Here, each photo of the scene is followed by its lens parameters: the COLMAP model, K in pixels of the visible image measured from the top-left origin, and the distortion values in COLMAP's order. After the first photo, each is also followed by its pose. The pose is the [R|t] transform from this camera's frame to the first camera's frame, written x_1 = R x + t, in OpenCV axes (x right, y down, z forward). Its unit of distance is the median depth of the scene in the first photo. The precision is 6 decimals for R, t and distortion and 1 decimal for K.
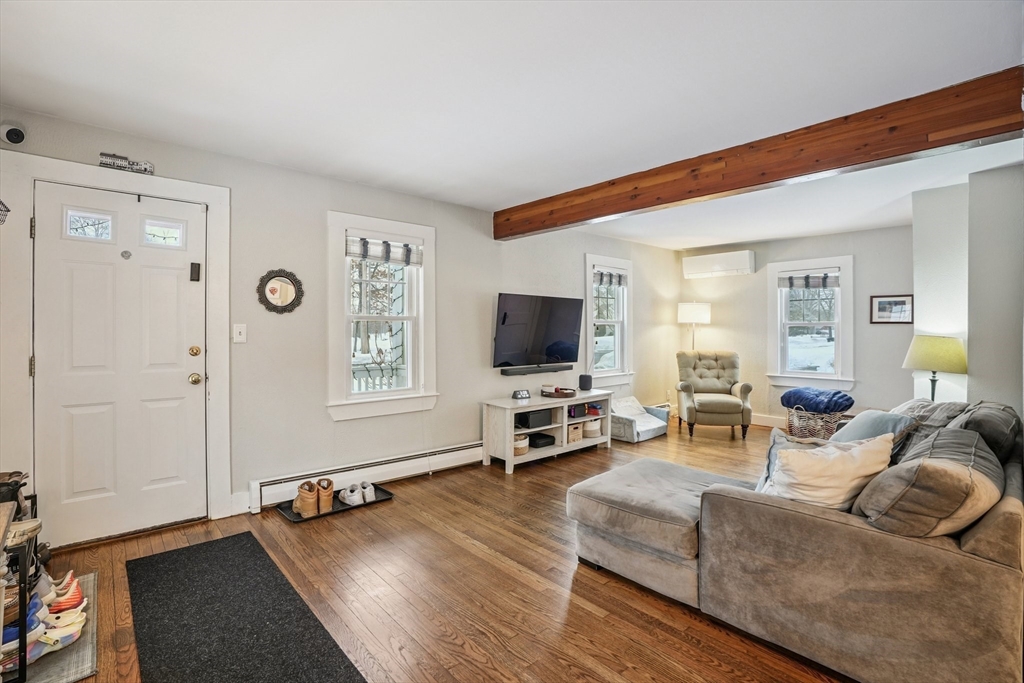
lens RADIAL K [[472.6, 0, 507.3], [0, 472.6, 333.5], [0, 0, 1]] dist [-0.071757, 0.027204]
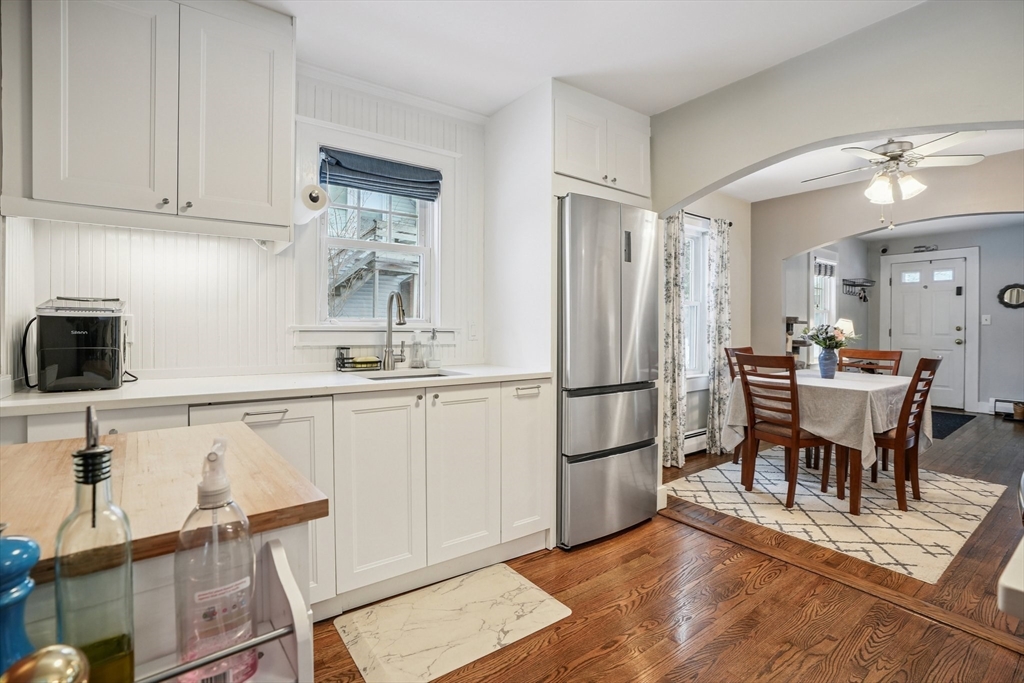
lens RADIAL K [[472.6, 0, 507.3], [0, 472.6, 333.5], [0, 0, 1]] dist [-0.071757, 0.027204]
pose [[-0.099050, 0.012172, -0.995008, 1.559149], [-0.008727, 0.999876, 0.013100, 0.051393], [0.995044, 0.009981, -0.098931, -0.839308]]
